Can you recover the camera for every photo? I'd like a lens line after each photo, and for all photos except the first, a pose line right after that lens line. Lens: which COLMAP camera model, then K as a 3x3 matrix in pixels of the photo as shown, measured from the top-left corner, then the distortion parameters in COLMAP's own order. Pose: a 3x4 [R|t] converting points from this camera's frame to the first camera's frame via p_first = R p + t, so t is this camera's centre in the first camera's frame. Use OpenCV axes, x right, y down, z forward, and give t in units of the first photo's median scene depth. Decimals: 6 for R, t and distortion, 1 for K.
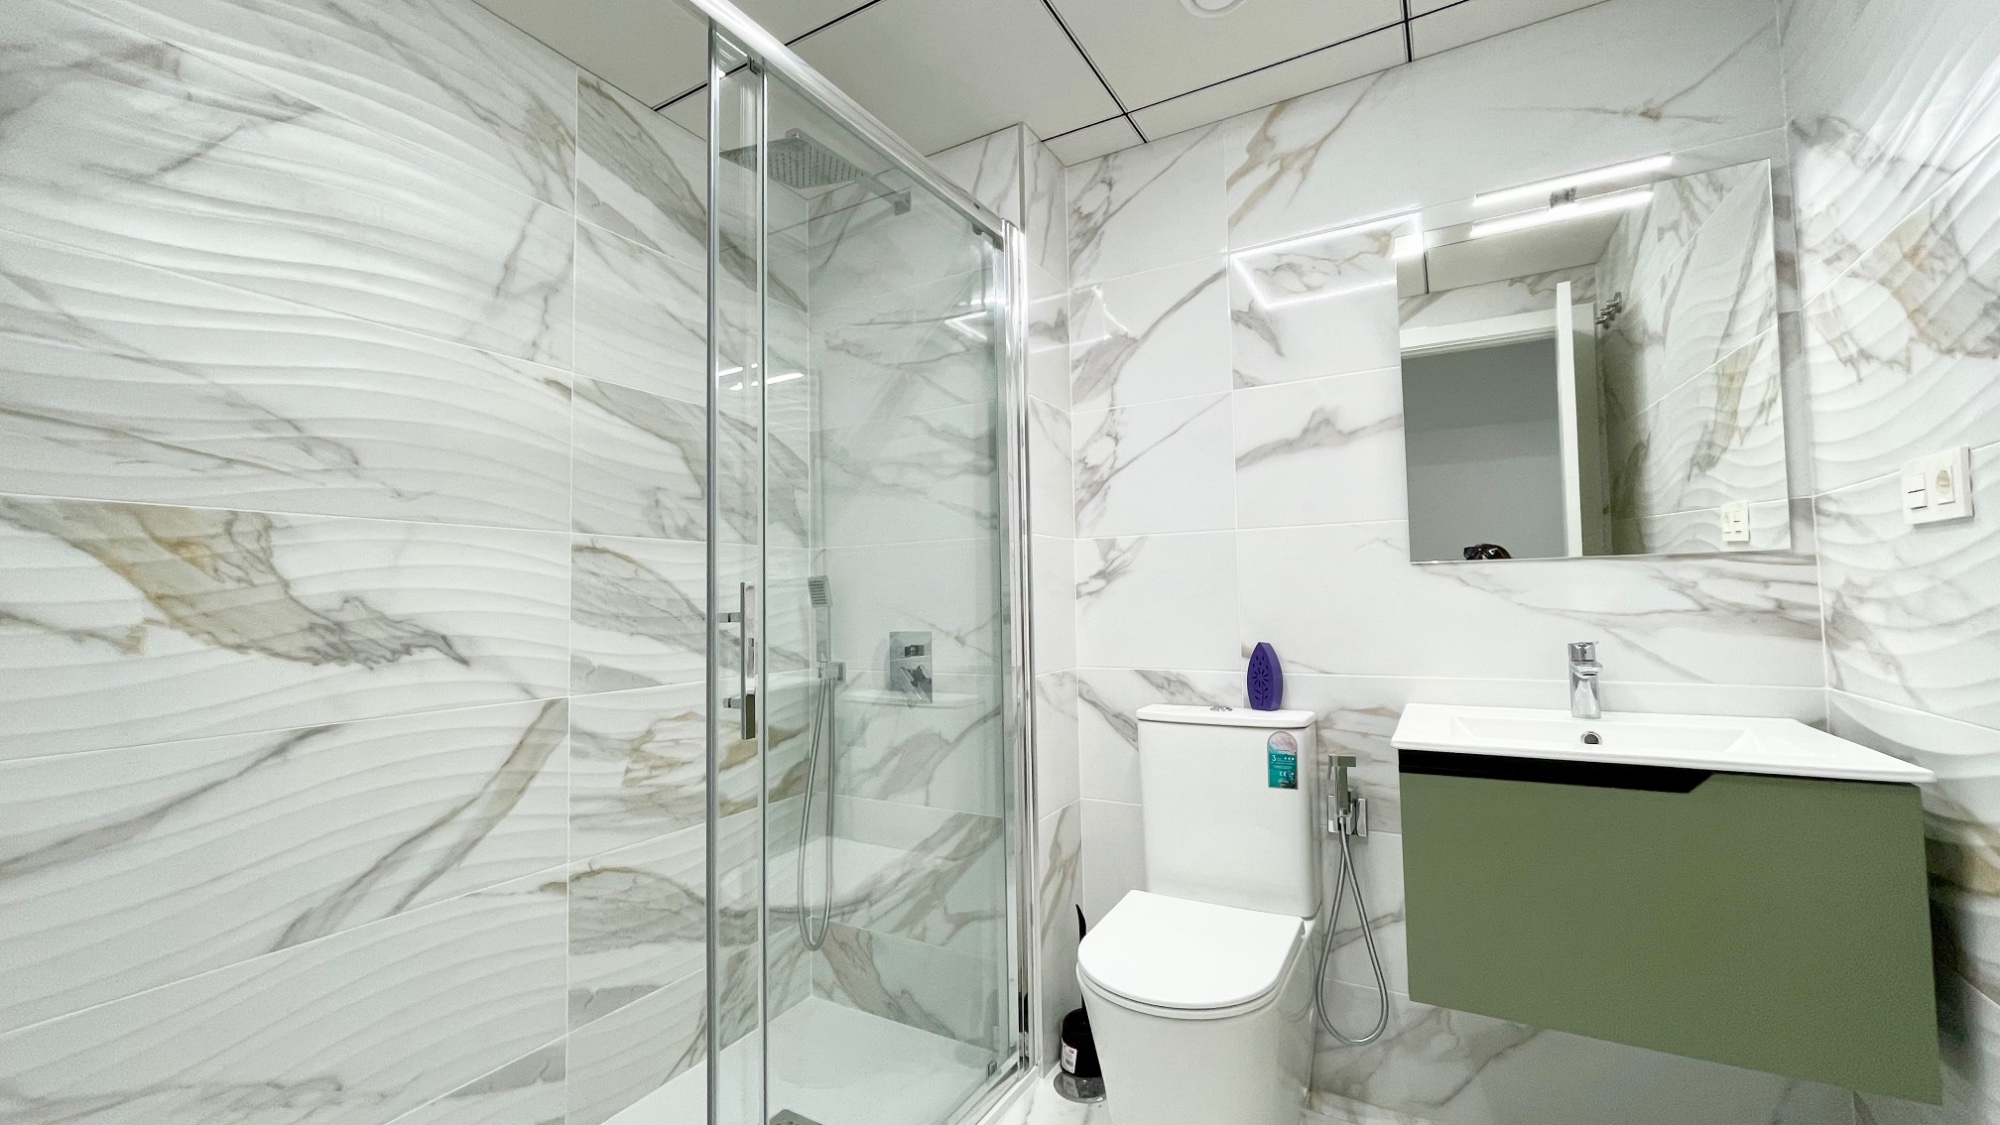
lens RADIAL K [[808.1, 0, 1004.5], [0, 808.1, 562.5], [0, 0, 1]] dist [-0.001606, 0.001842]
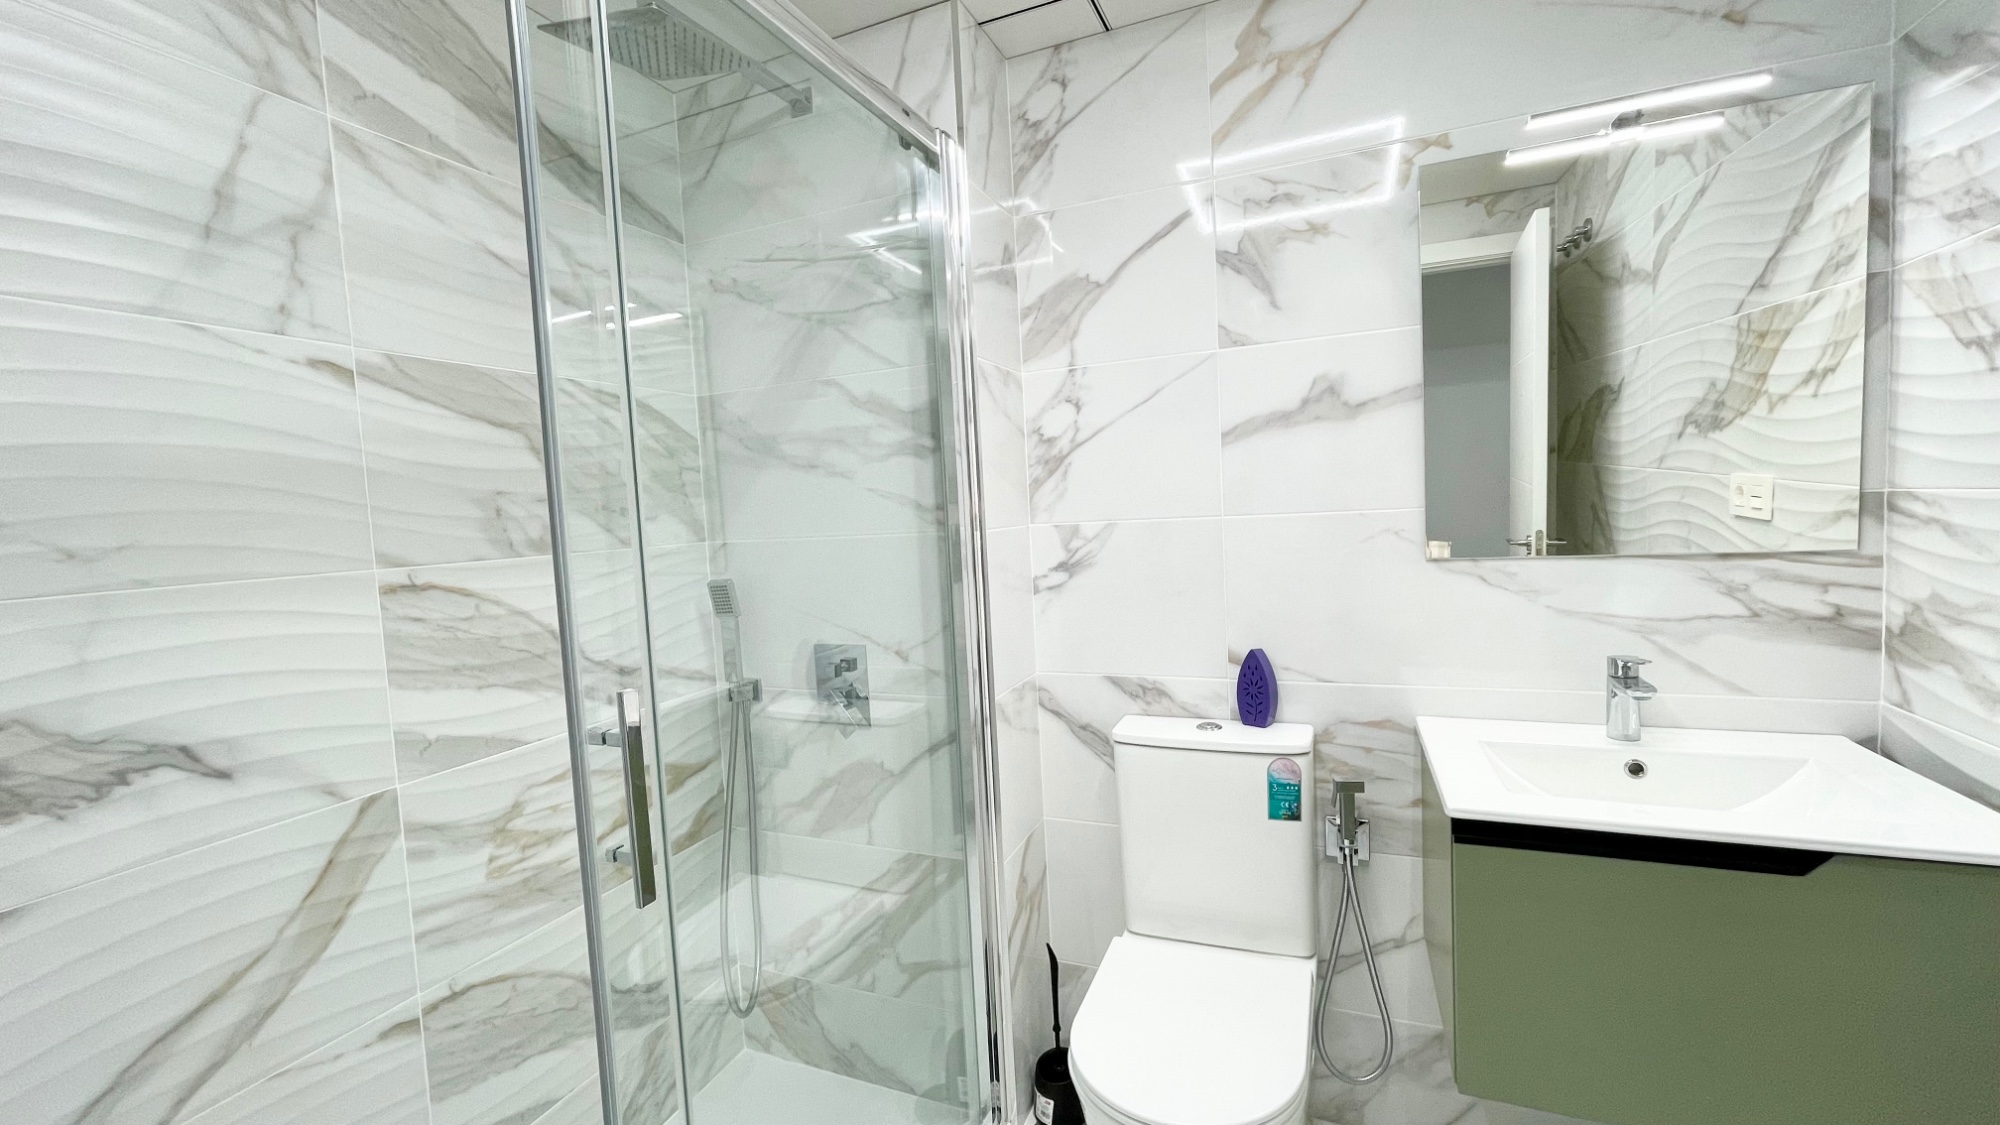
lens RADIAL K [[808.1, 0, 1004.3], [0, 808.1, 563.4], [0, 0, 1]] dist [-0.001606, 0.001842]
pose [[0.992228, -0.040494, 0.117661, -0.049264], [0.026798, 0.992918, 0.115739, -0.103837], [-0.121514, -0.111687, 0.986286, 0.188964]]
